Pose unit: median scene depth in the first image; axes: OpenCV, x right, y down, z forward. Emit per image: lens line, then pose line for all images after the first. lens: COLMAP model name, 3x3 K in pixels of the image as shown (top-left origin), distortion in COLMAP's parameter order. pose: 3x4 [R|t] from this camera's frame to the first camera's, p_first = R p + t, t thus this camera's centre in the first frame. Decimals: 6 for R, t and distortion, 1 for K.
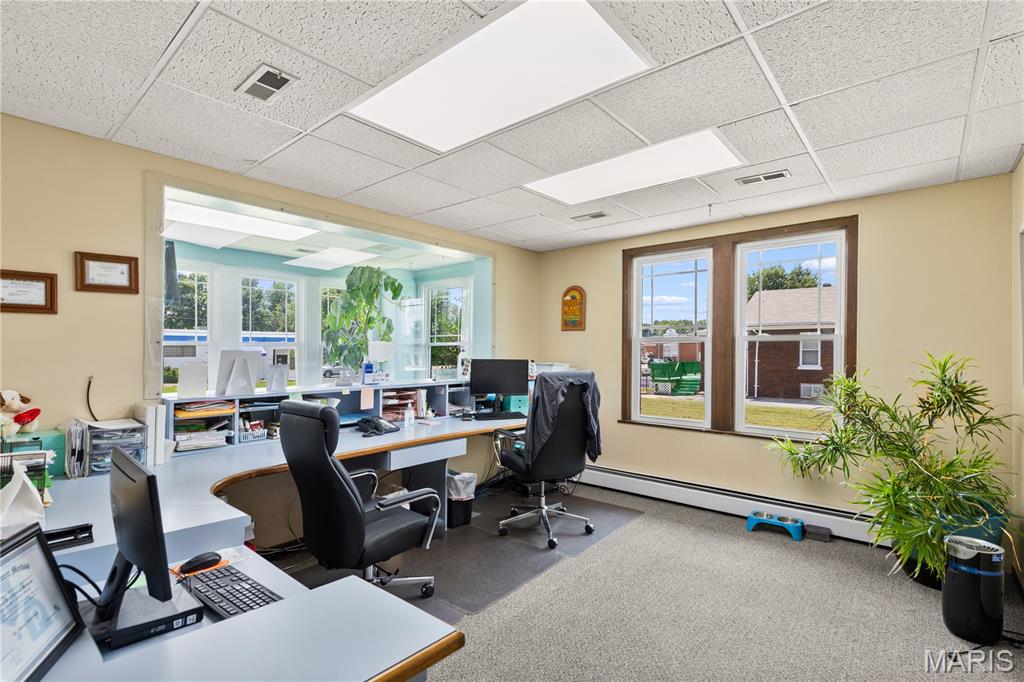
lens RADIAL K [[472.9, 0, 504.0], [0, 472.9, 352.4], [0, 0, 1]] dist [-0.000871, -0.000123]
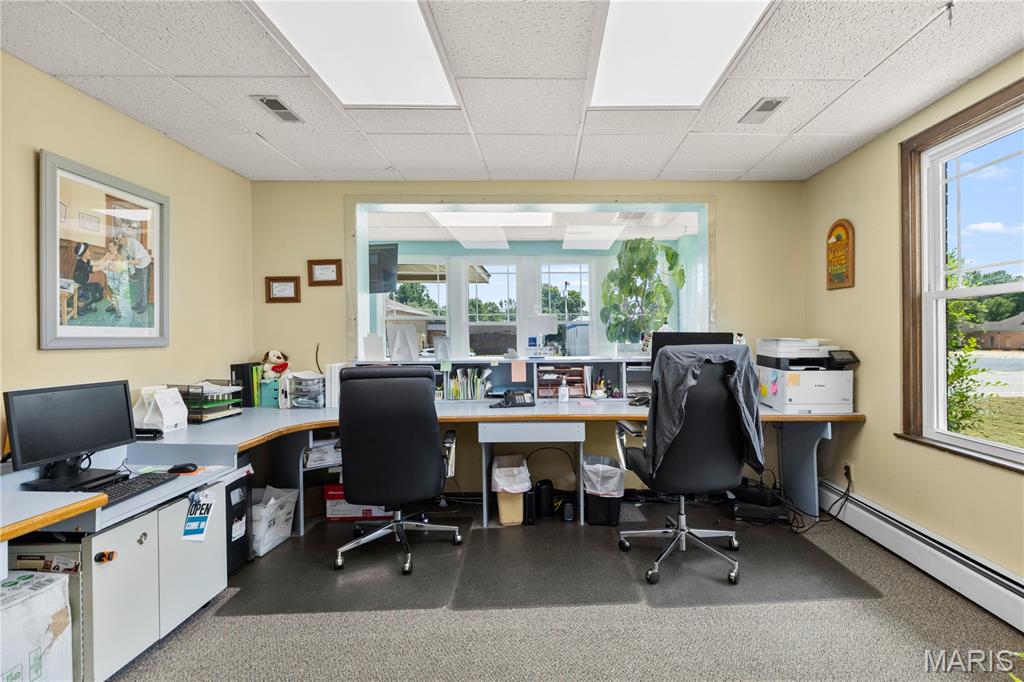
lens RADIAL K [[472.9, 0, 509.0], [0, 472.9, 334.1], [0, 0, 1]] dist [-0.000871, -0.000123]
pose [[0.681522, -0.010185, -0.731727, 0.422761], [0.007232, 0.999948, -0.007182, 0.025054], [0.731762, -0.000397, 0.681560, 0.297387]]
